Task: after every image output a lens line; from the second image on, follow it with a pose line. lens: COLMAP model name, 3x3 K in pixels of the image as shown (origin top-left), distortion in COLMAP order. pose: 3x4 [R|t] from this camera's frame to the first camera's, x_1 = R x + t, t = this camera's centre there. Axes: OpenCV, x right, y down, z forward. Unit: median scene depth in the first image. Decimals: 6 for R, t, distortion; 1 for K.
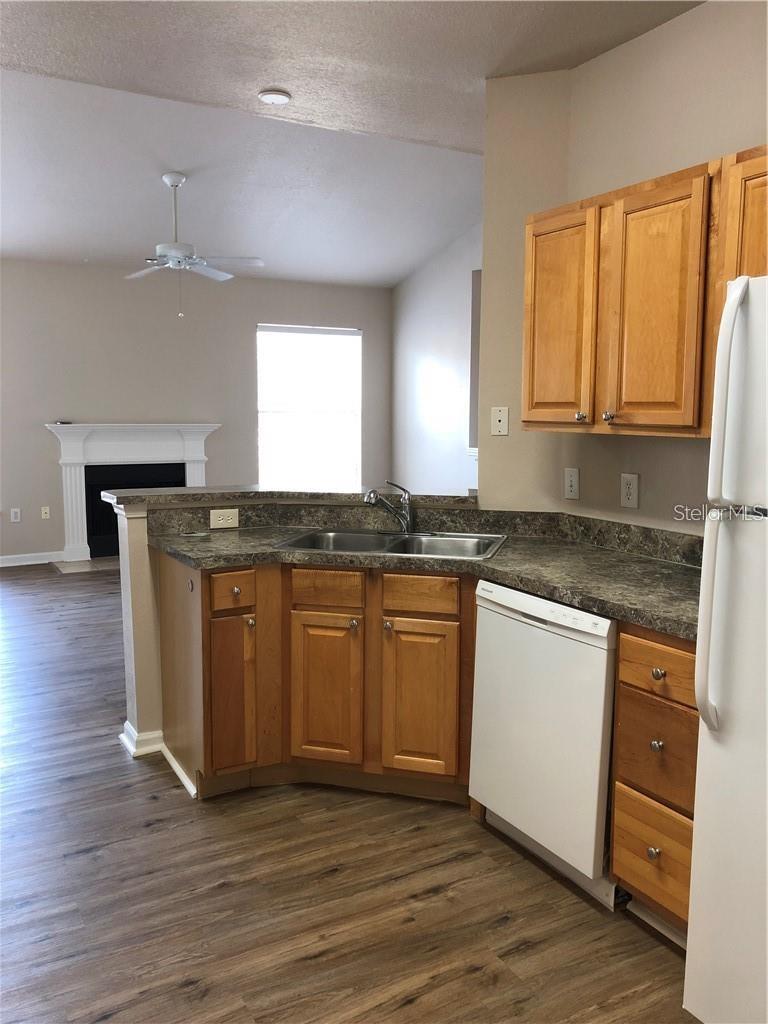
lens RADIAL K [[840.4, 0, 388.7], [0, 840.4, 503.1], [0, 0, 1]] dist [0.040266, -0.034750]
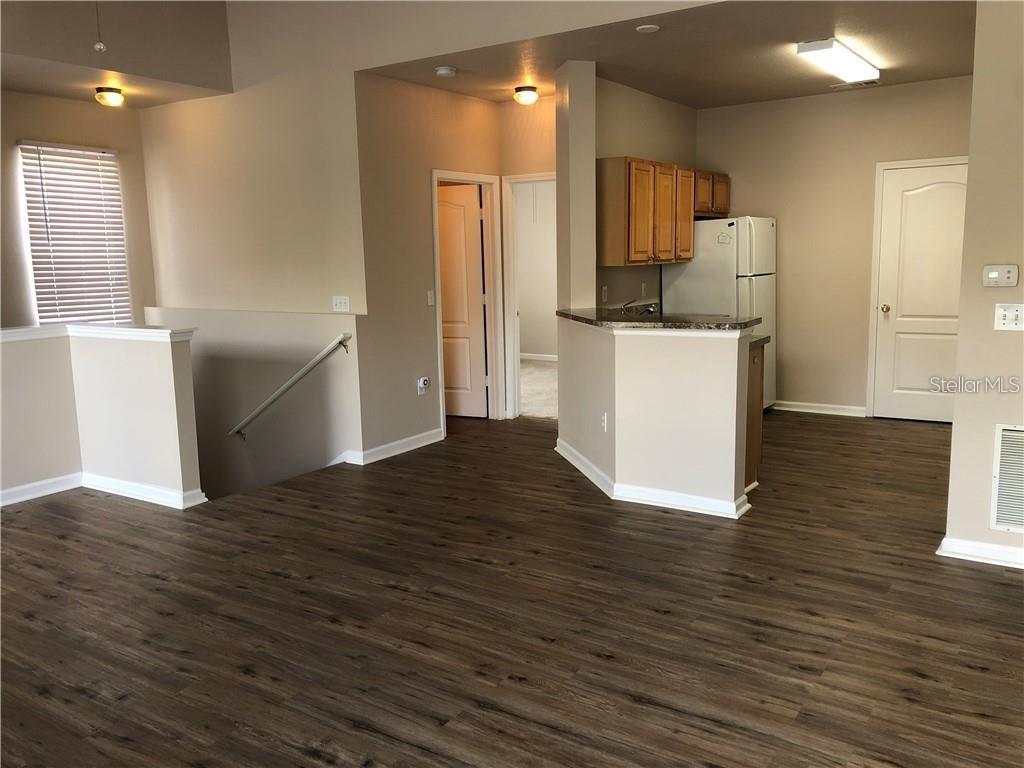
lens RADIAL K [[840.4, 0, 514.1], [0, 840.4, 376.7], [0, 0, 1]] dist [0.040266, -0.034750]
pose [[-0.449361, -0.123820, 0.884728, -1.510301], [0.123425, 0.972246, 0.198756, -0.261397], [-0.884783, 0.198511, -0.421607, 2.150326]]
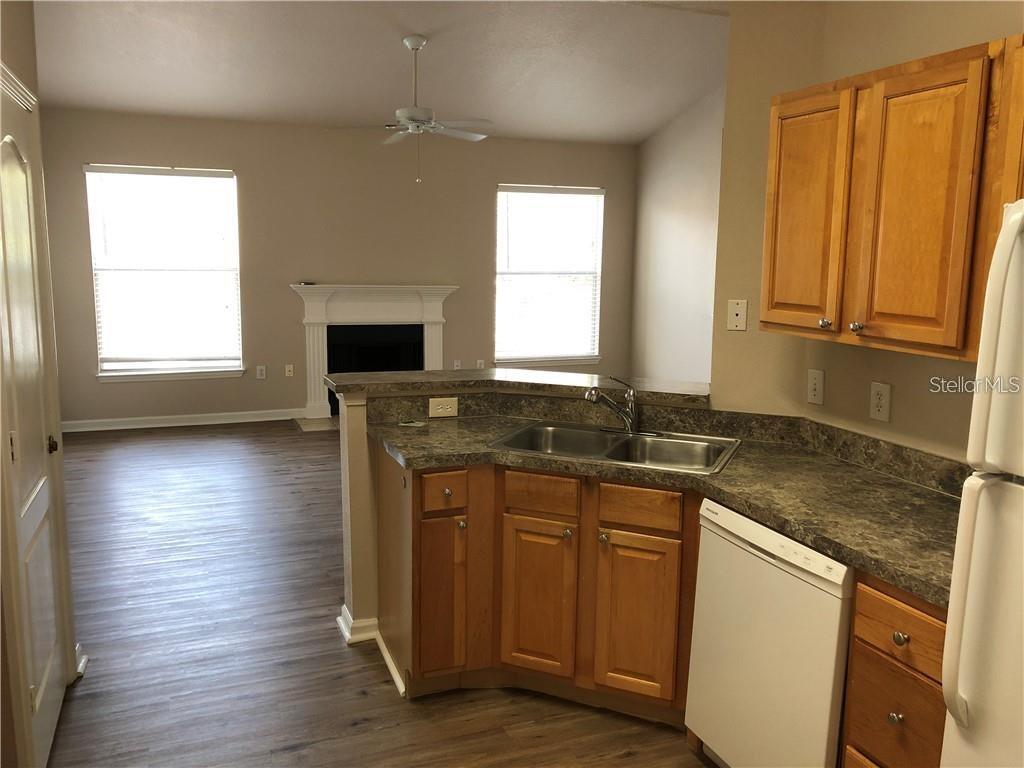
lens RADIAL K [[840.4, 0, 514.9], [0, 840.4, 376.7], [0, 0, 1]] dist [0.040266, -0.034750]
pose [[0.989592, 0.031902, -0.140323, 0.026464], [-0.027199, 0.999006, 0.035310, -0.063250], [0.141310, -0.031126, 0.989476, 0.056140]]
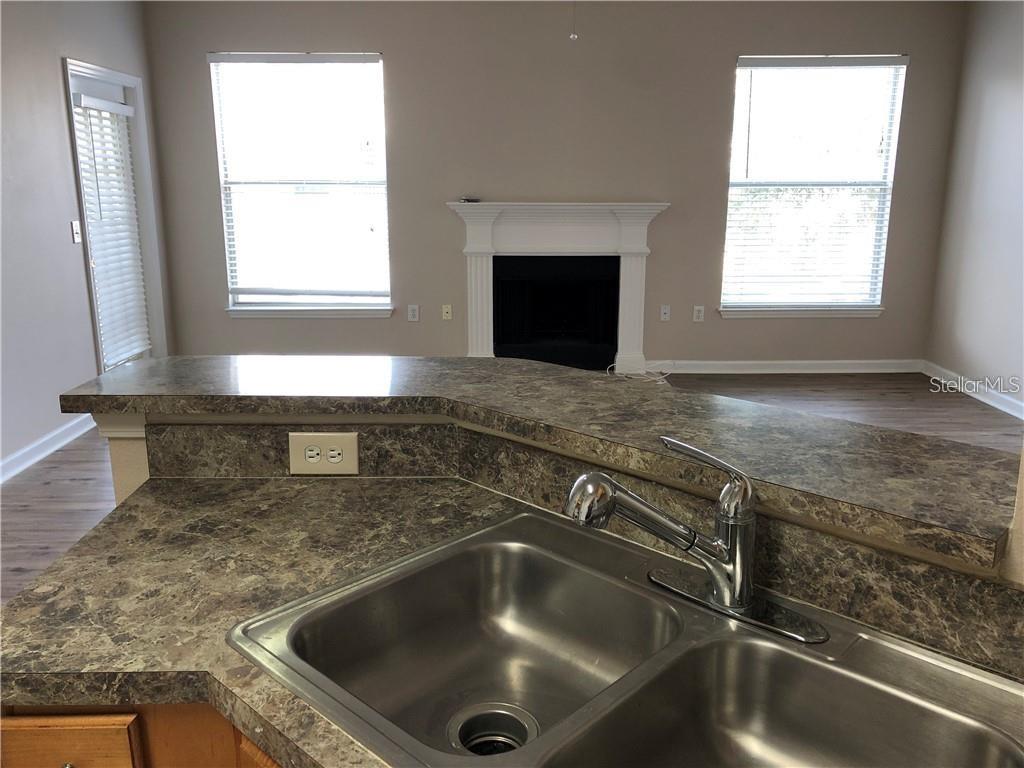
lens RADIAL K [[840.4, 0, 516.3], [0, 840.4, 378.4], [0, 0, 1]] dist [0.040266, -0.034750]
pose [[0.878863, 0.110069, -0.464203, 0.100528], [-0.053010, 0.989526, 0.134268, -0.096342], [0.474120, -0.093395, 0.875493, 0.793700]]
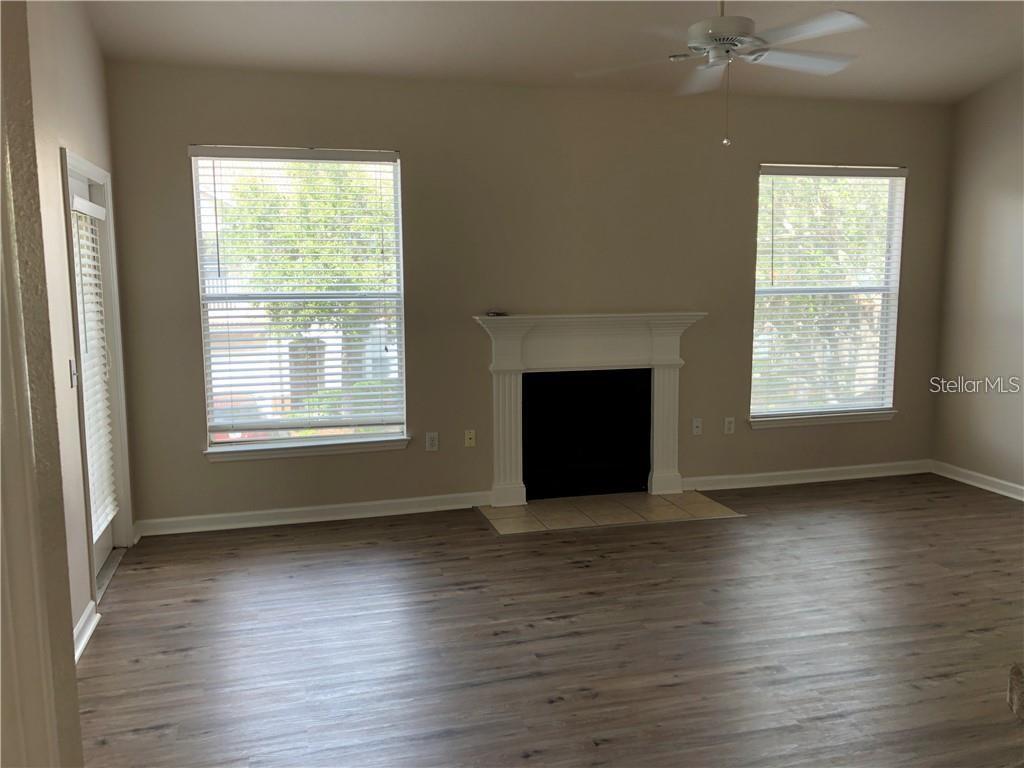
lens RADIAL K [[840.4, 0, 511.3], [0, 840.4, 374.0], [0, 0, 1]] dist [0.040266, -0.034750]
pose [[0.970443, 0.024399, -0.240094, -0.515577], [-0.020830, 0.999632, 0.017391, -0.143029], [0.240430, -0.011876, 0.970594, 0.810418]]
